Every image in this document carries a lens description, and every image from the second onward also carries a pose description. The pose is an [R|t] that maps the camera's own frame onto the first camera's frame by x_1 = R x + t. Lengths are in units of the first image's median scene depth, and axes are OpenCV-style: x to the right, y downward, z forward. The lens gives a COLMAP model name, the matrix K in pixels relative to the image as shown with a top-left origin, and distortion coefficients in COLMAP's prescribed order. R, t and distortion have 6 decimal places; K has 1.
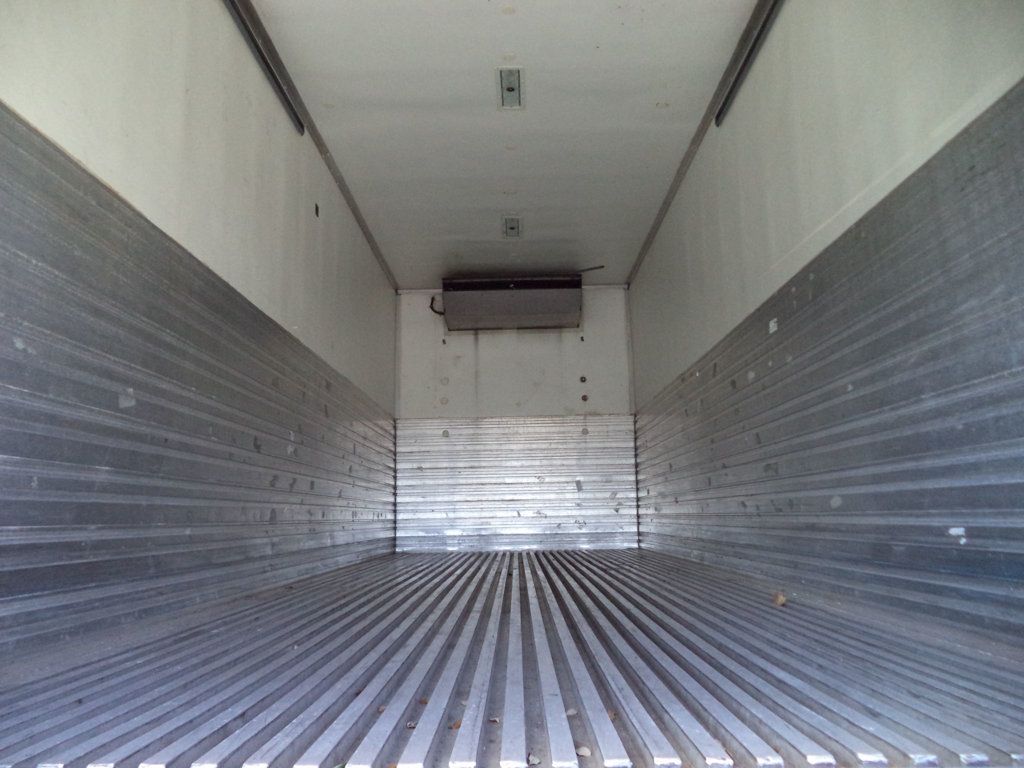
lens RADIAL K [[822.8, 0, 512.0], [0, 822.8, 384.0], [0, 0, 1]] dist [-0.015247, -0.010395]
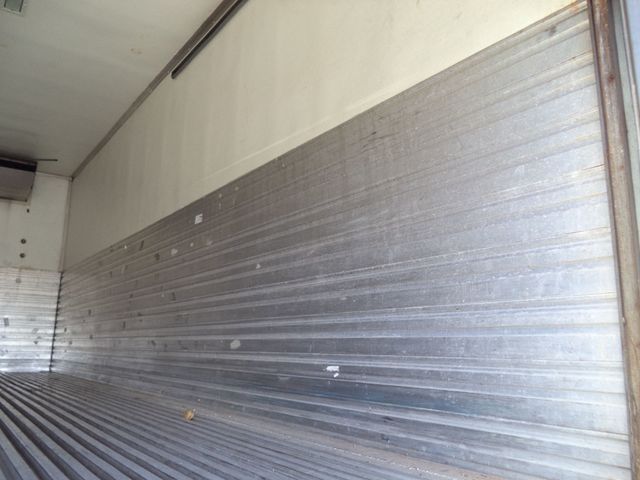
lens RADIAL K [[514.3, 0, 320.0], [0, 514.3, 240.0], [0, 0, 1]] dist [-0.015247, -0.010395]
pose [[0.796887, 0.152333, 0.584608, -0.037983], [-0.122324, 0.988329, -0.090789, 0.024056], [-0.591615, 0.000837, 0.806220, 0.169727]]
